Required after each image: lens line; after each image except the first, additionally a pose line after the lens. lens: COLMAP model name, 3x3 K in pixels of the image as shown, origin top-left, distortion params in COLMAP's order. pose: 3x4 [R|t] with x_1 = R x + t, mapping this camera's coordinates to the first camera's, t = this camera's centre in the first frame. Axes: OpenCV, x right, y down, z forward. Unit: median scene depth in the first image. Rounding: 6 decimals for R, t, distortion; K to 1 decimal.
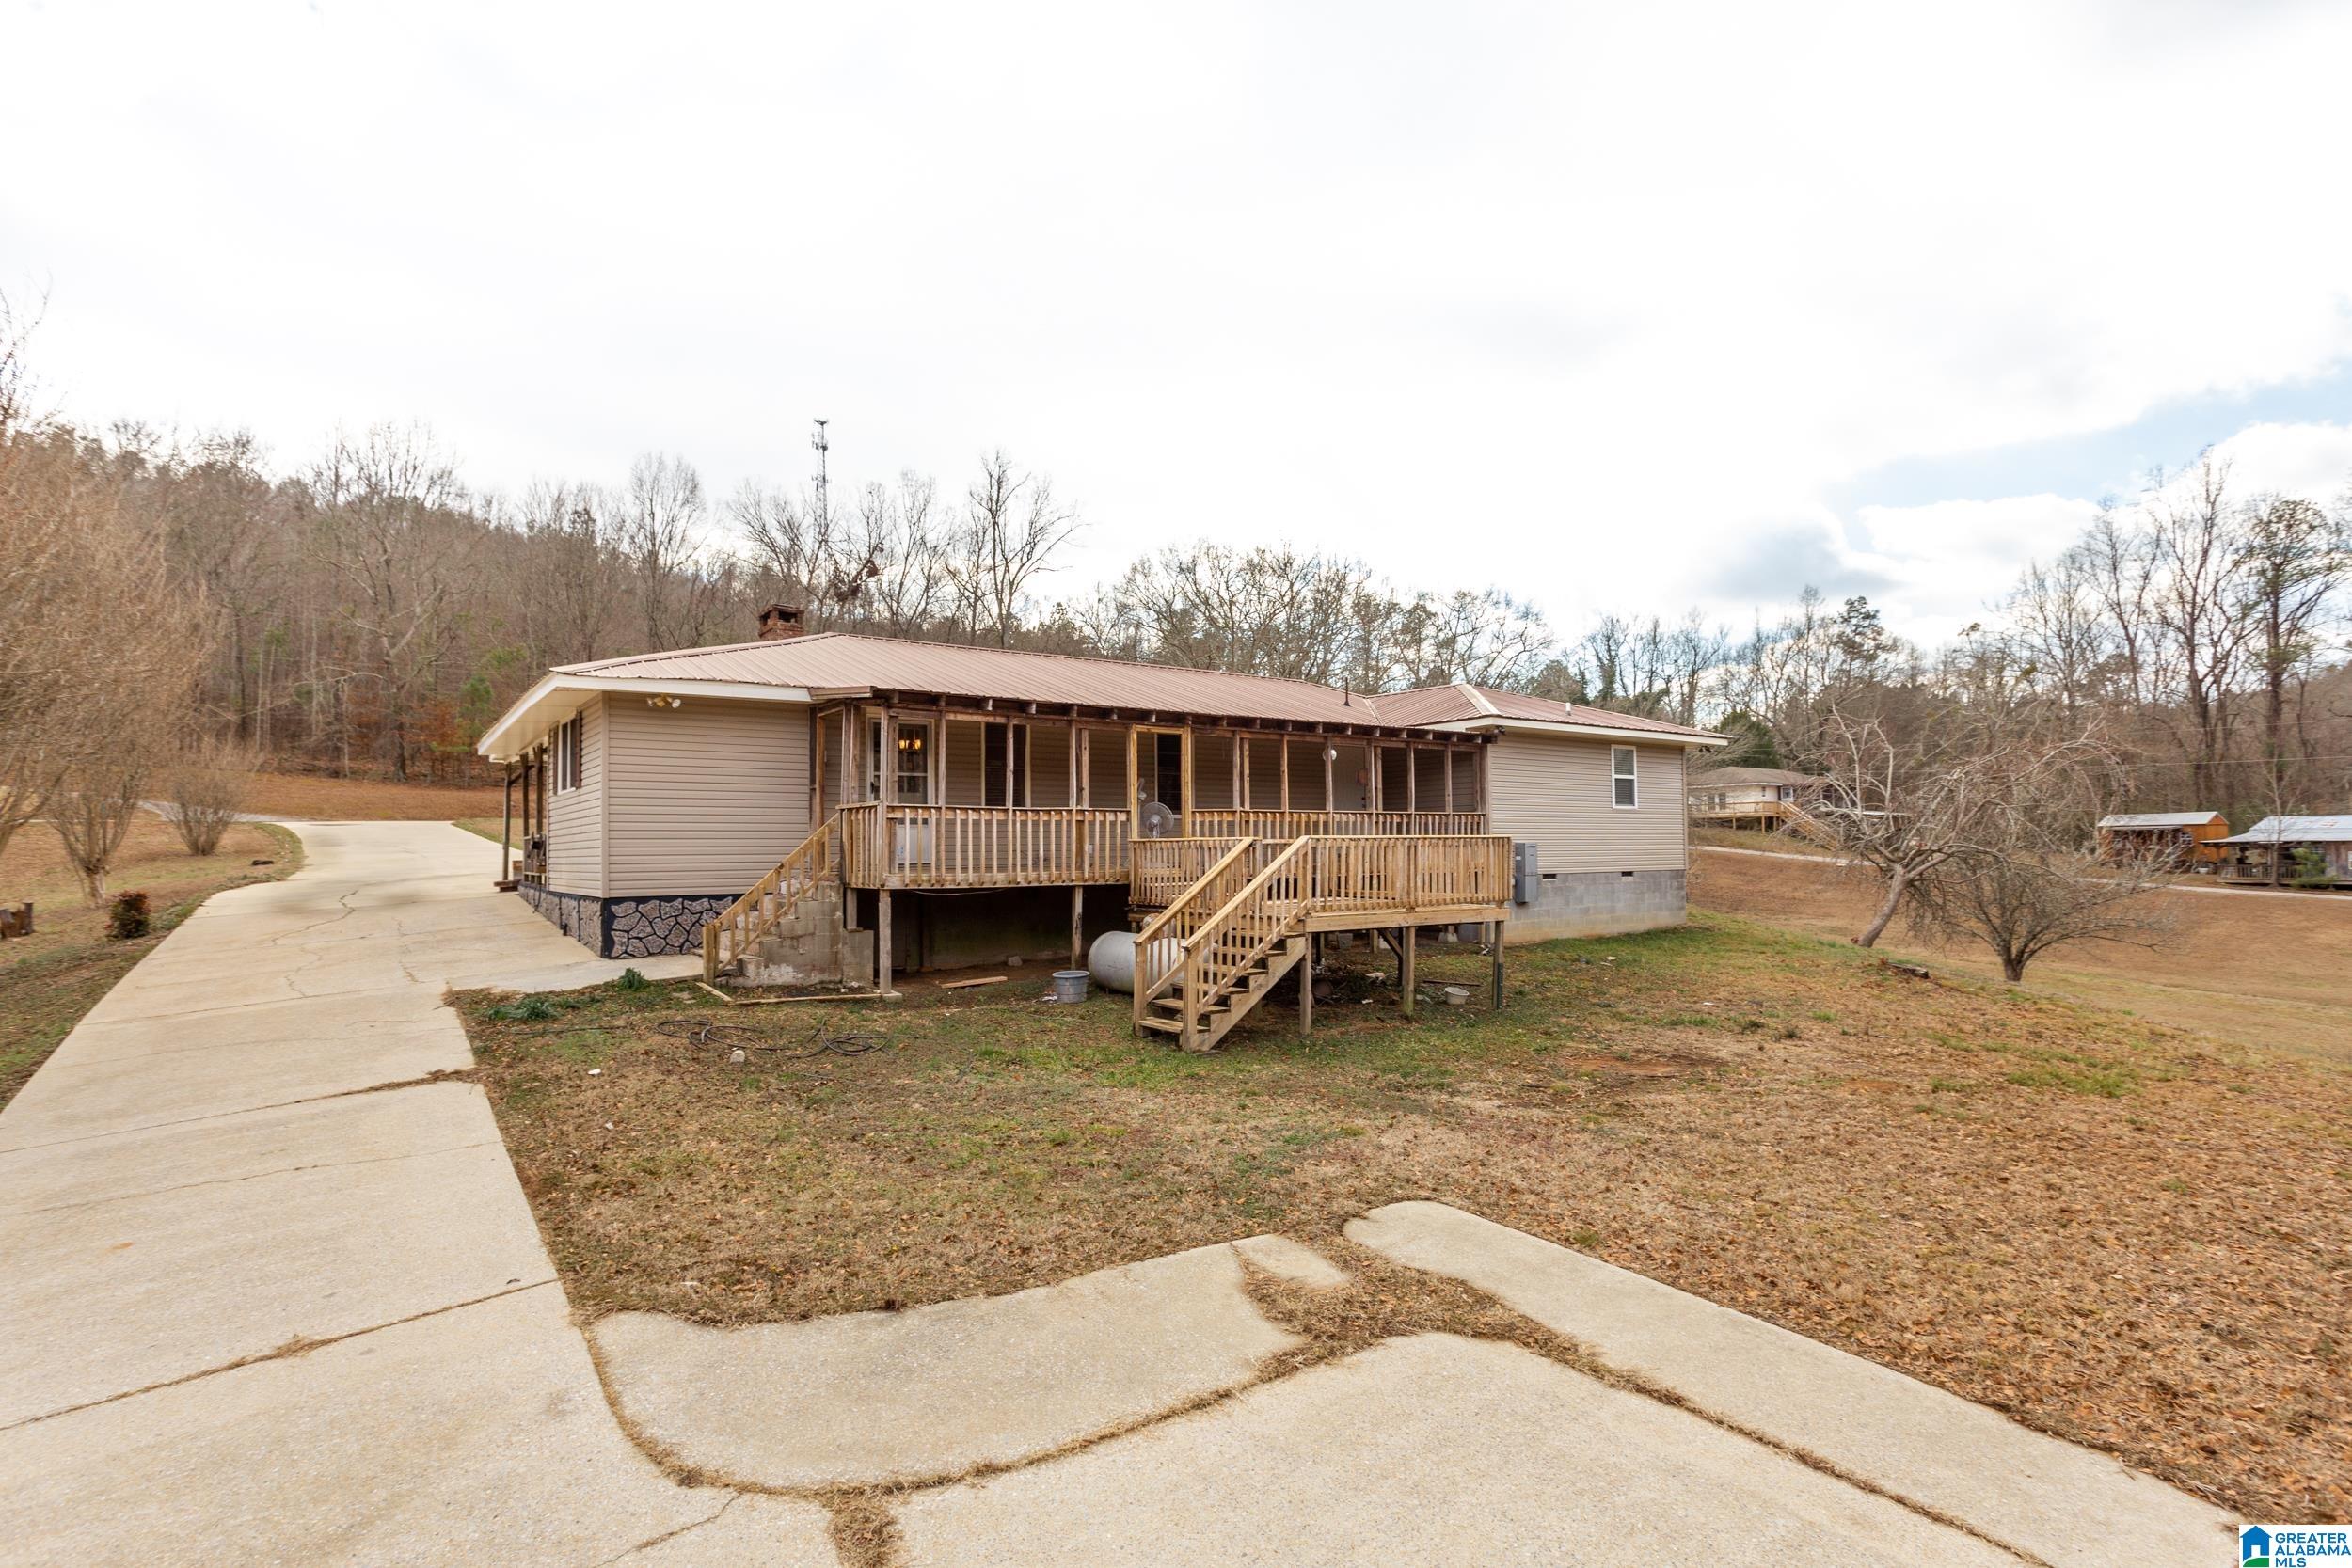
lens RADIAL K [[1146.8, 0, 1176.0], [0, 1146.8, 784.0], [0, 0, 1]] dist [-0.001358, -0.000062]
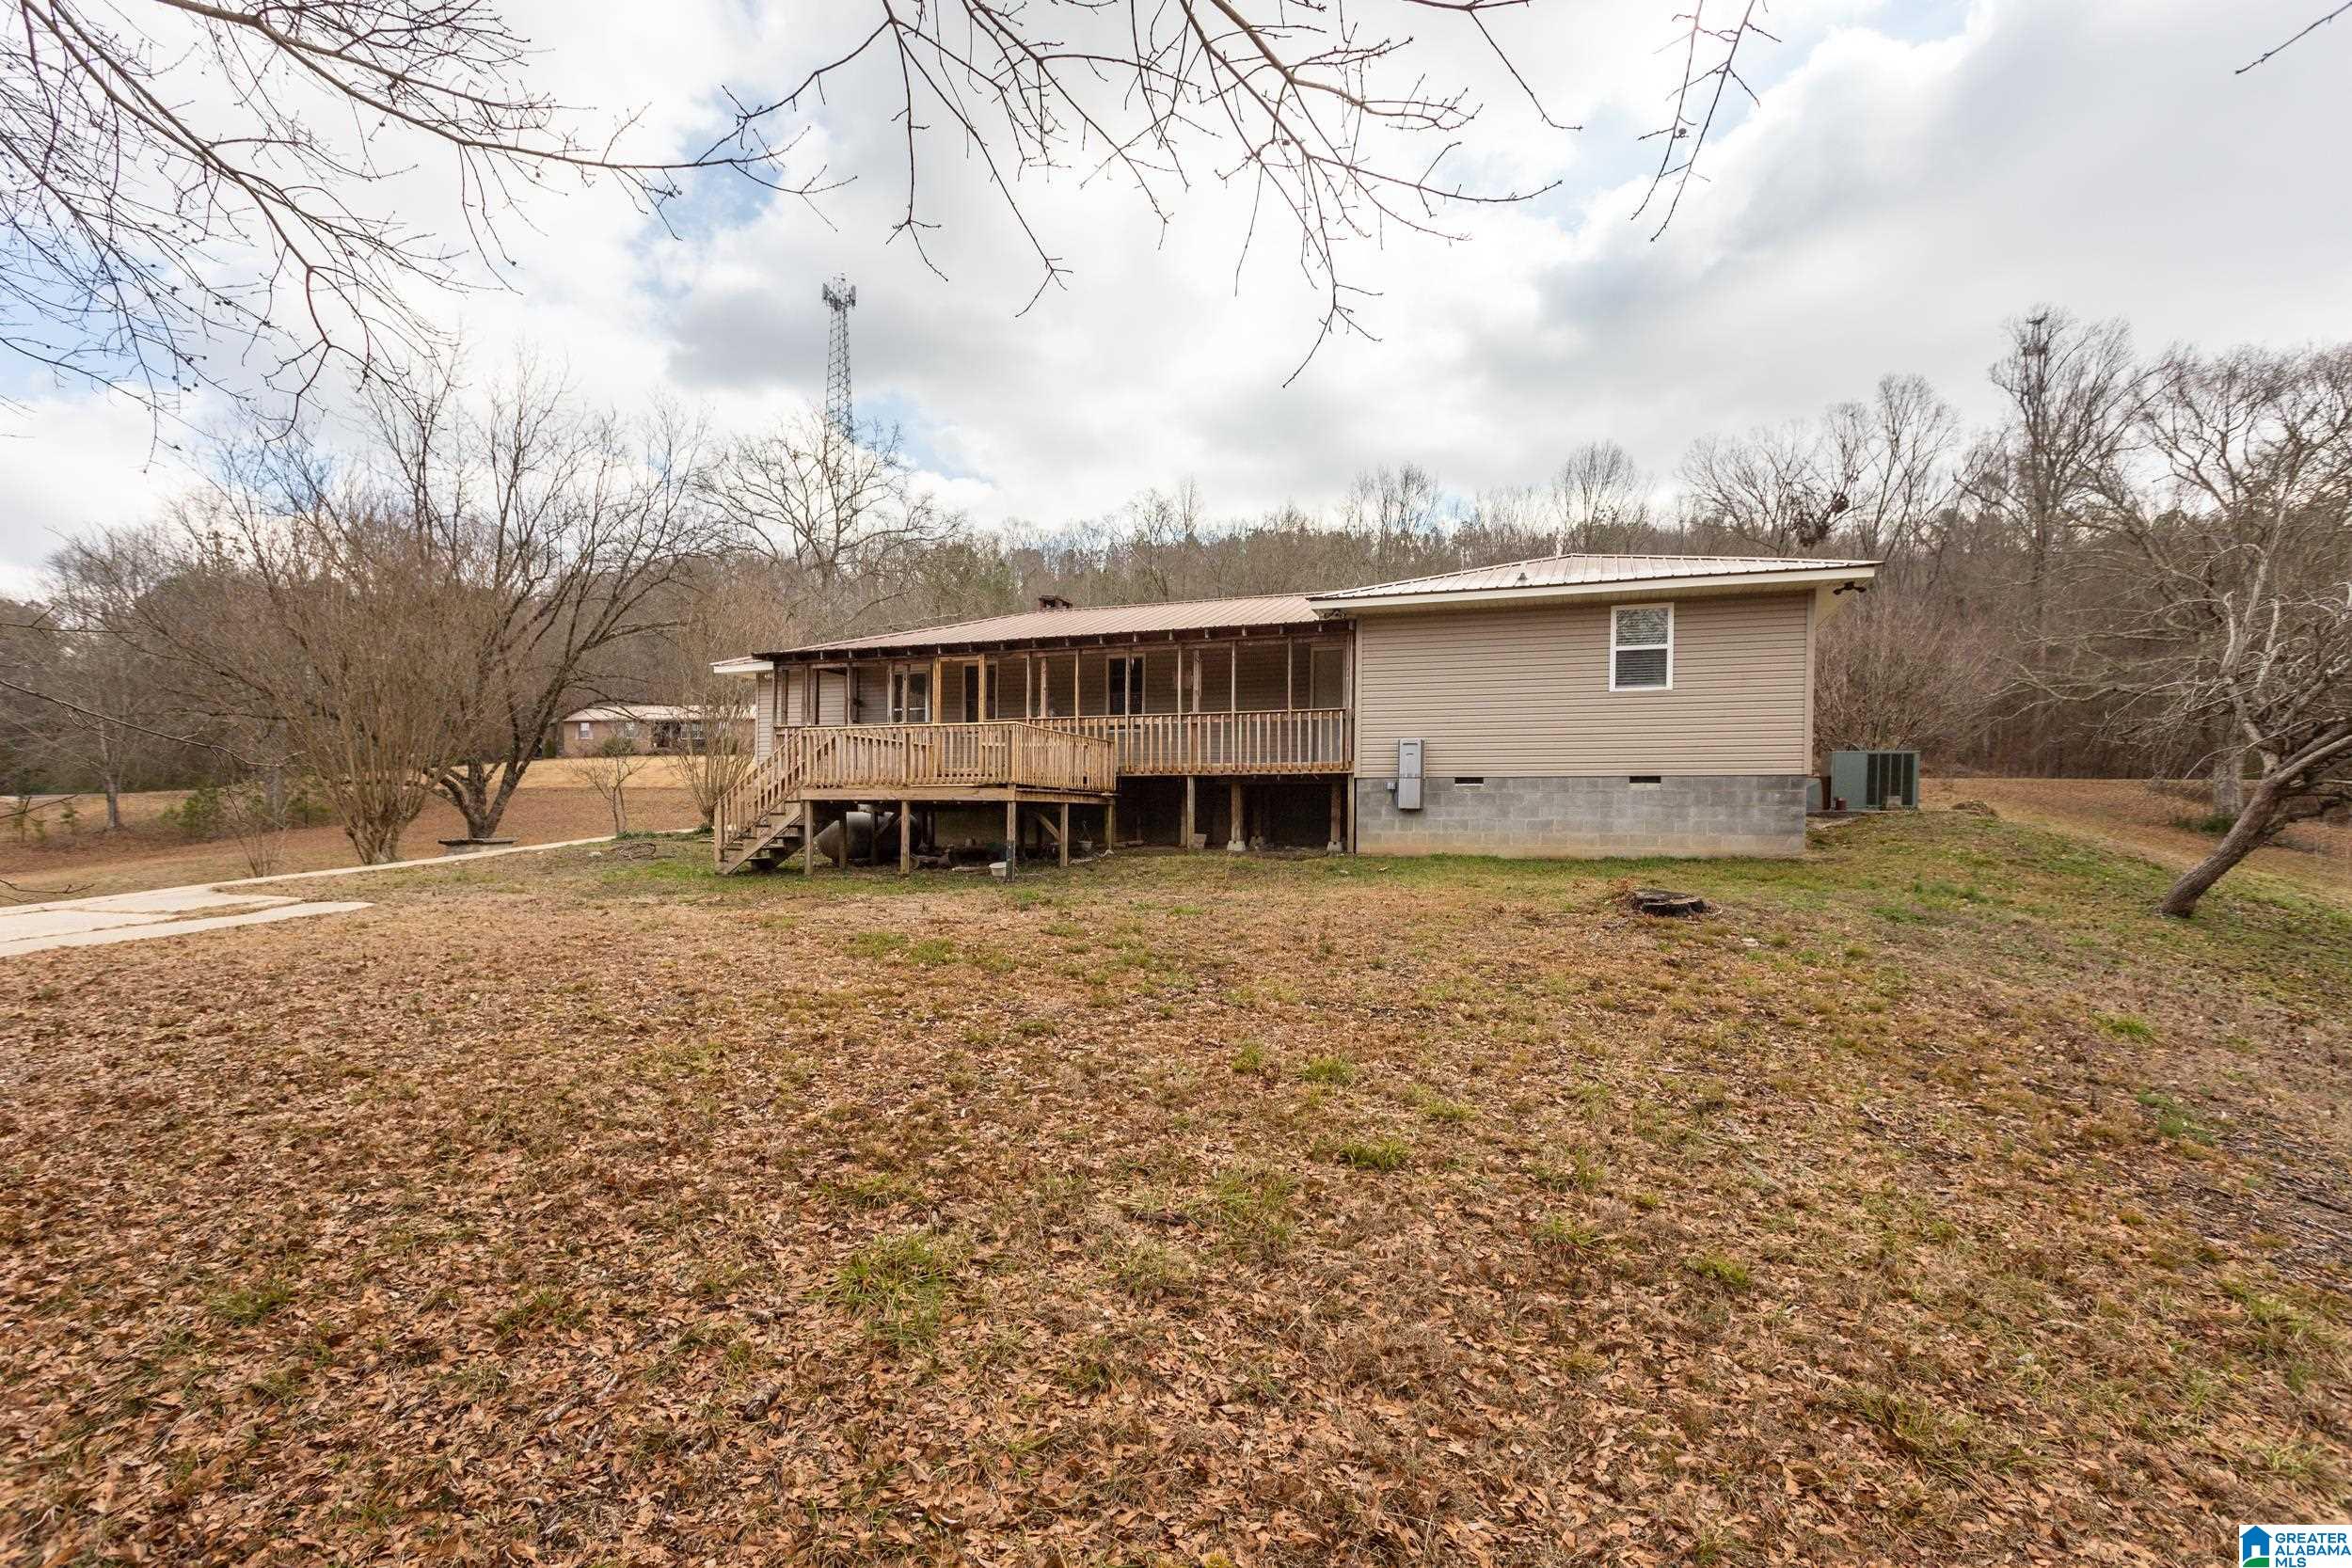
lens RADIAL K [[1149.5, 0, 1233.4], [0, 1149.5, 783.8], [0, 0, 1]] dist [0.001487, 0.000286]
pose [[0.564784, -0.020252, -0.824990, 0.860302], [0.034904, 0.999390, -0.000638, 0.073300], [0.824500, -0.028435, 0.565147, 0.373729]]
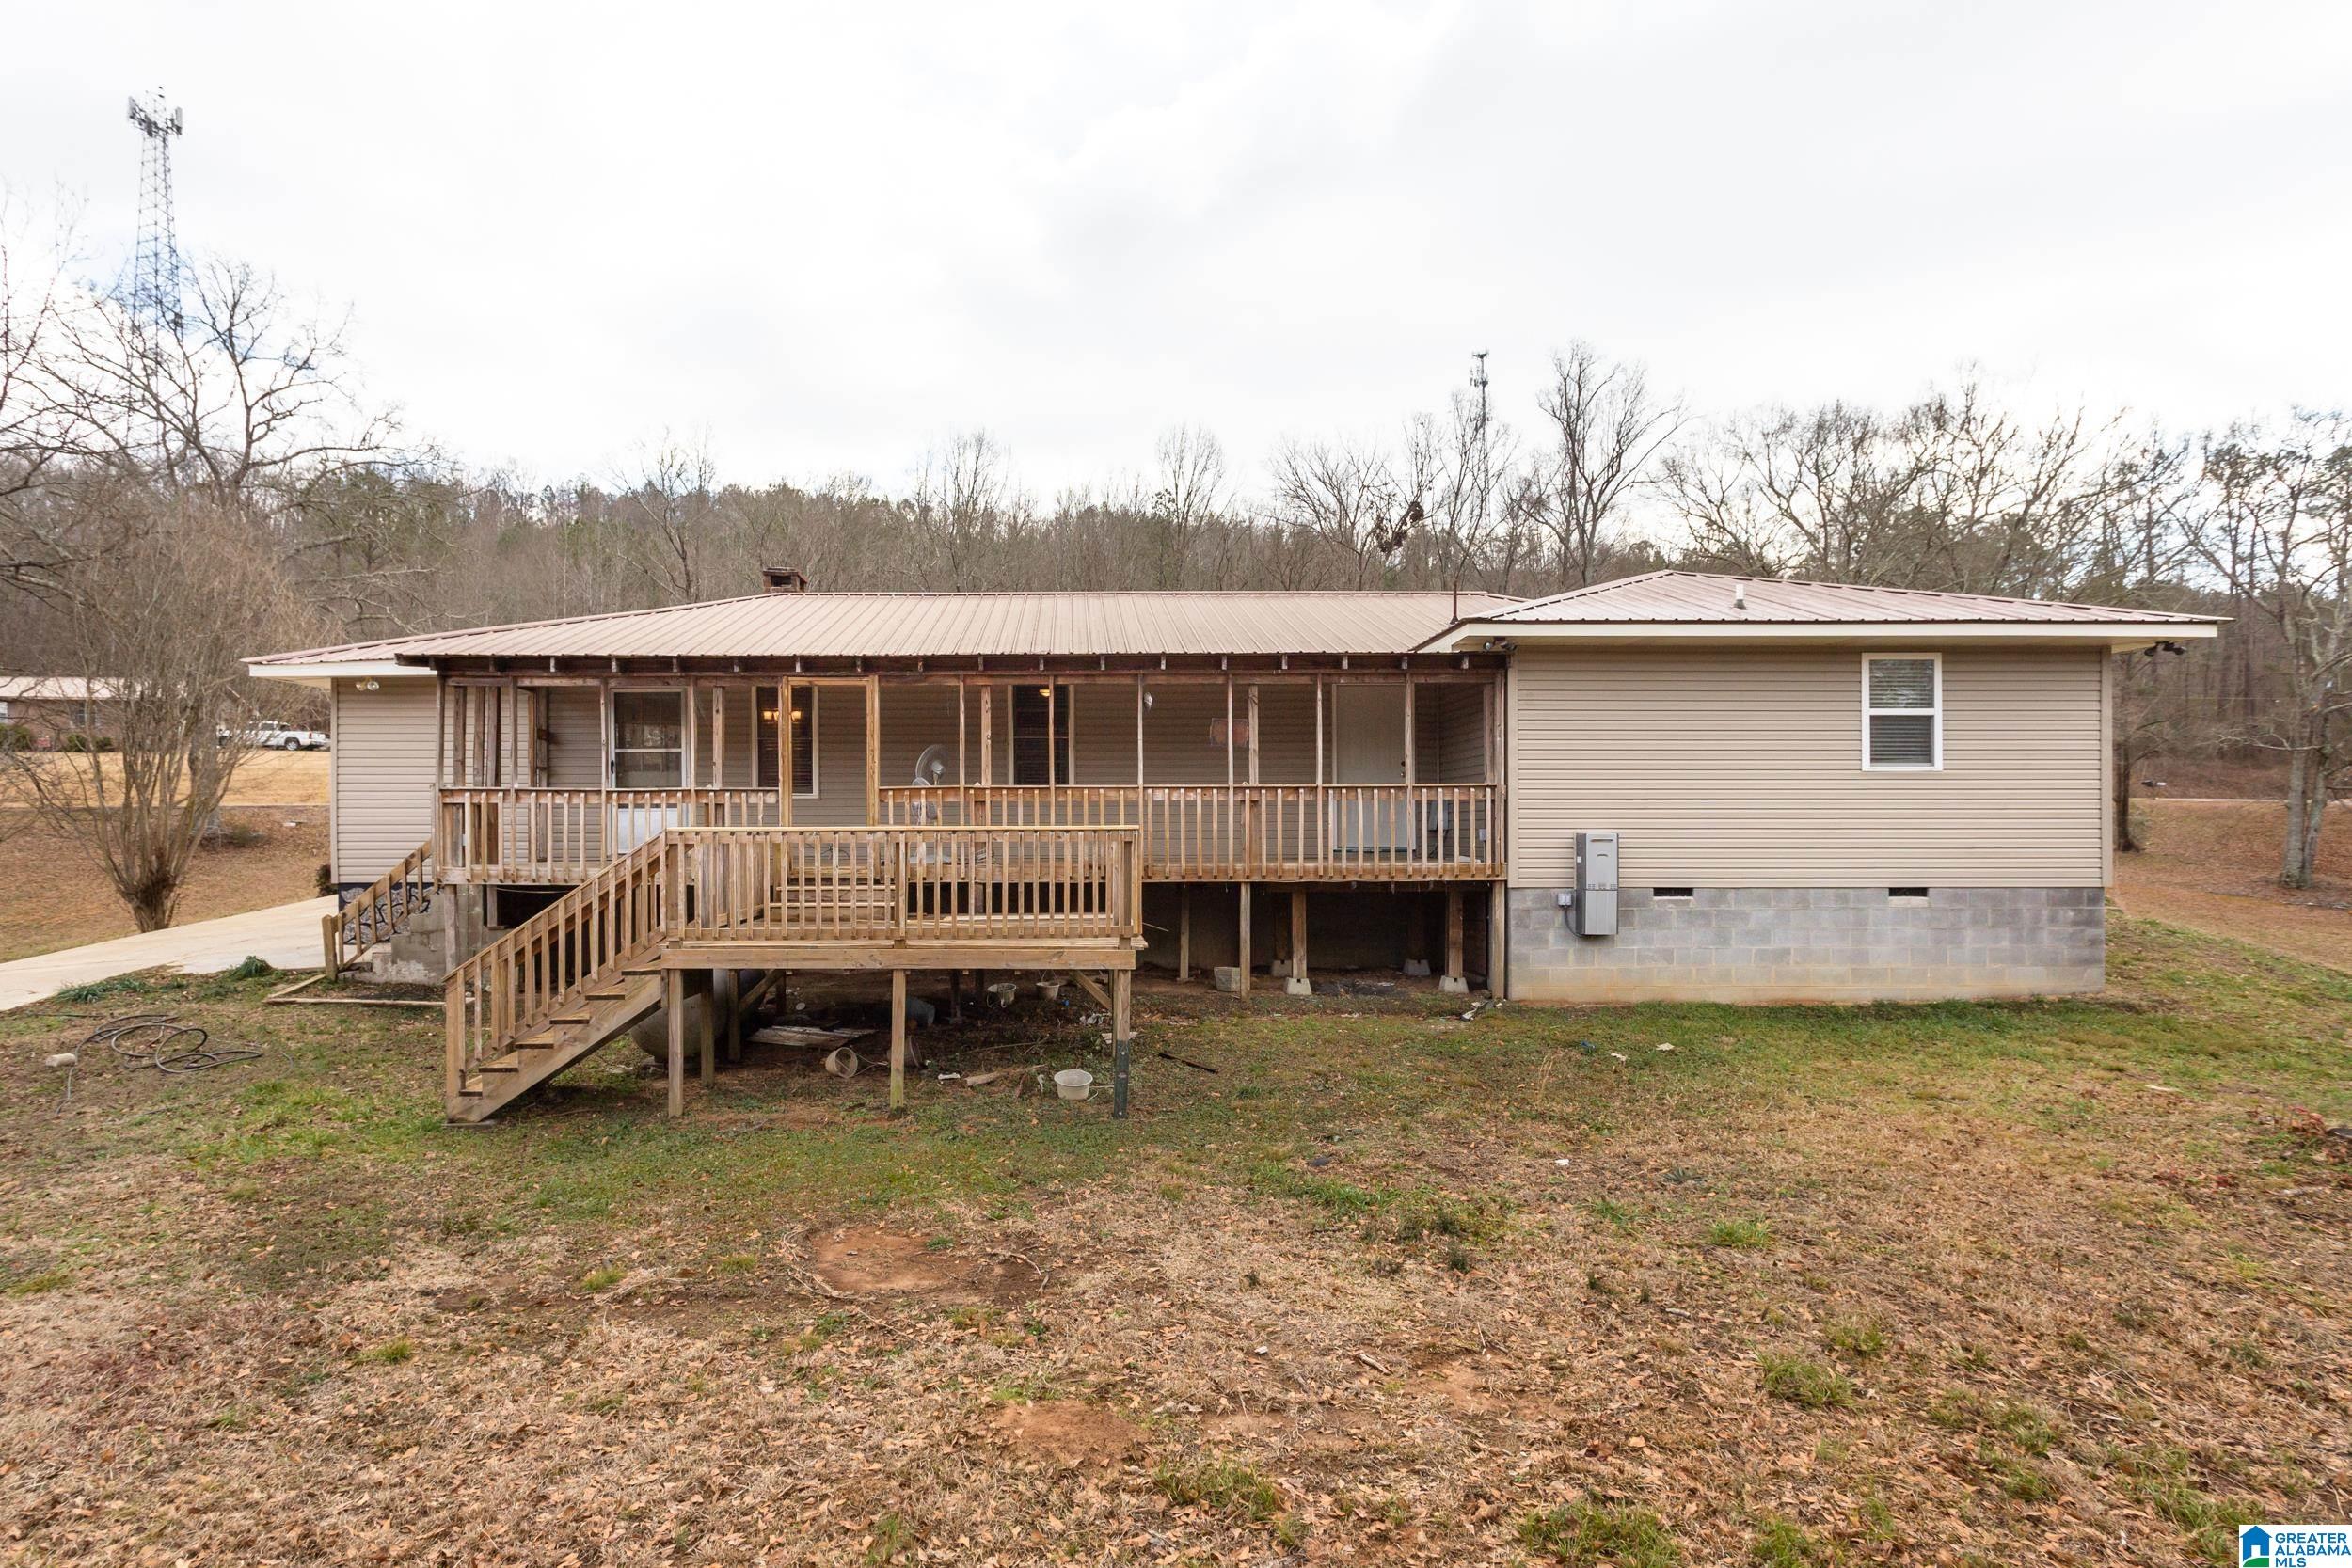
lens RADIAL K [[1271.6, 0, 1176.0], [0, 1271.6, 784.0], [0, 0, 1]] dist [-0.000062, 0.000659]
pose [[0.816431, -0.016014, -0.577220, 0.463856], [0.027081, 0.999577, 0.010572, 0.012344], [0.576807, -0.024263, 0.816520, 0.319747]]
